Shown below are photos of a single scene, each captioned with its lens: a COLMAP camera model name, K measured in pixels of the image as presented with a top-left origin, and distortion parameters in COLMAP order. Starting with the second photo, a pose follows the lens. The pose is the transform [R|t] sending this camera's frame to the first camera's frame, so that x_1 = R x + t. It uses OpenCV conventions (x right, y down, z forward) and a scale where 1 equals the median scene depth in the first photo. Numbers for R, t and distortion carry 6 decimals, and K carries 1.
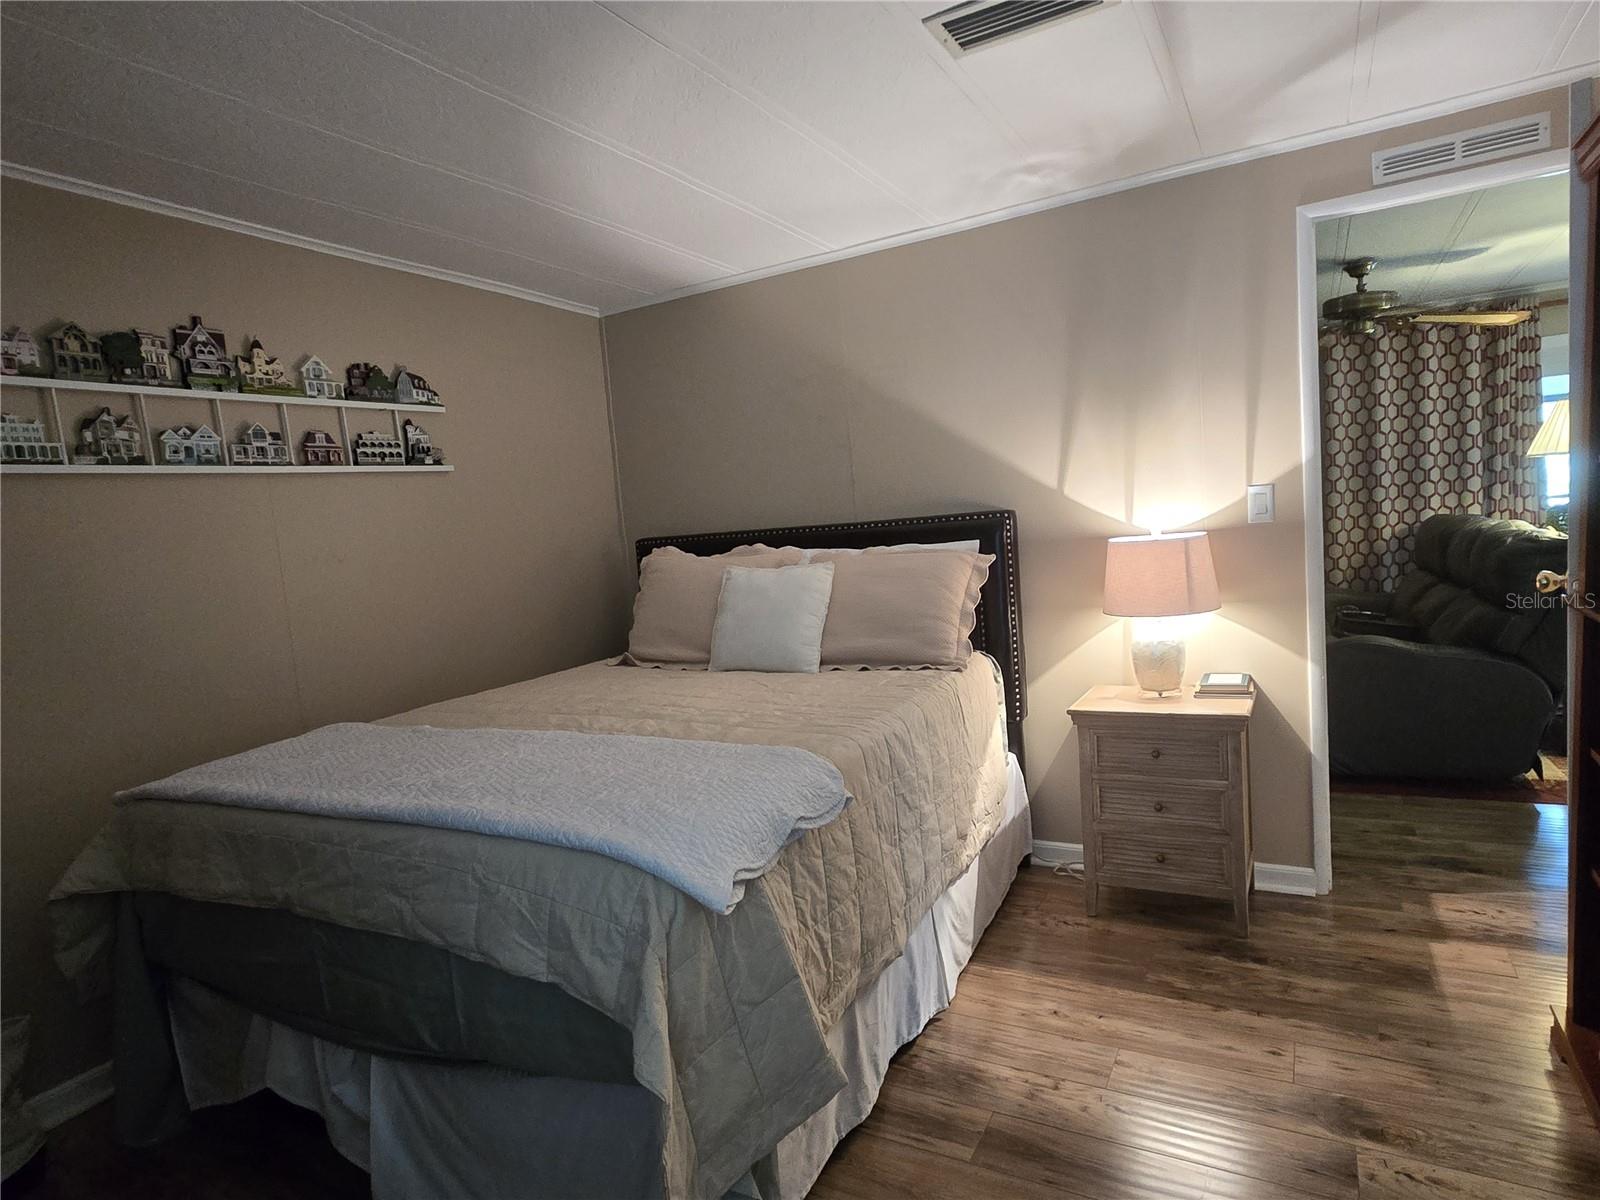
lens RADIAL K [[904.6, 0, 799.5], [0, 904.6, 615.9], [0, 0, 1]] dist [-0.000969, 0.004106]
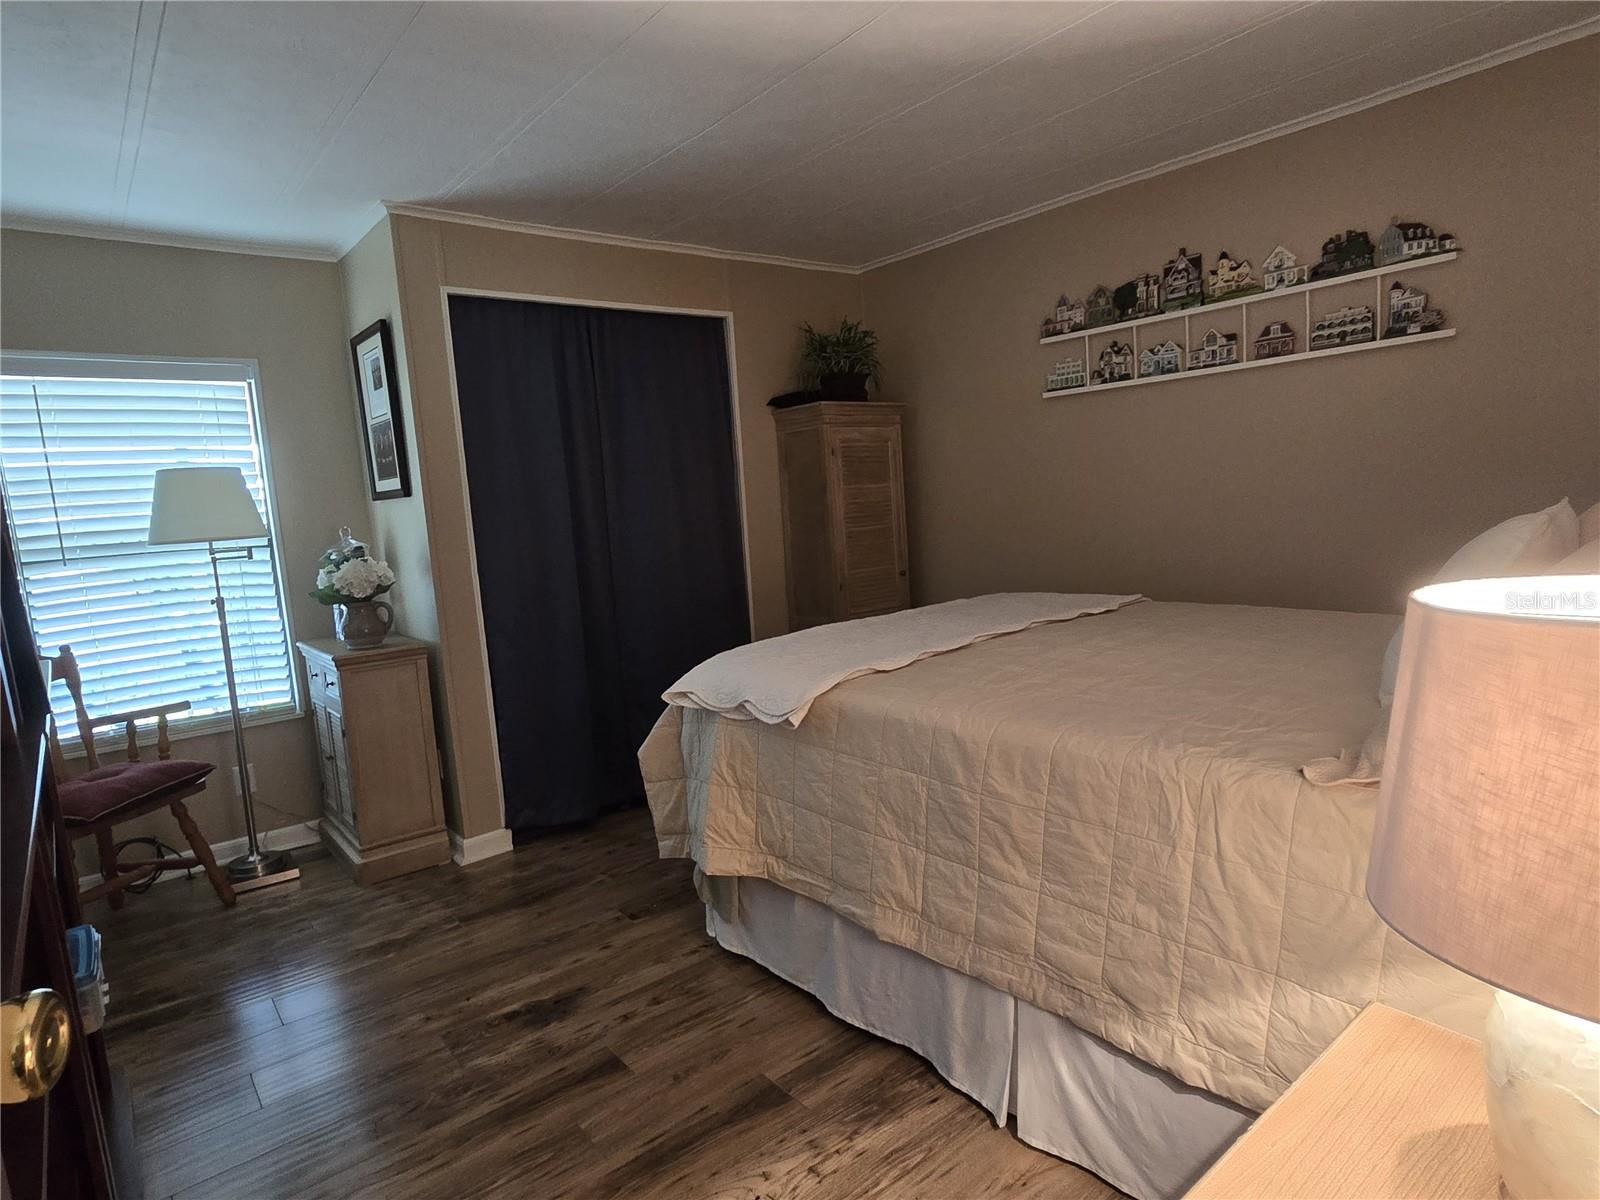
lens RADIAL K [[904.6, 0, 793.9], [0, 904.6, 612.6], [0, 0, 1]] dist [-0.000969, 0.004106]
pose [[-0.366803, 0.228029, -0.901919, 0.673002], [-0.006800, 0.968811, 0.247707, -0.137133], [0.930274, 0.096993, -0.353812, 0.892144]]
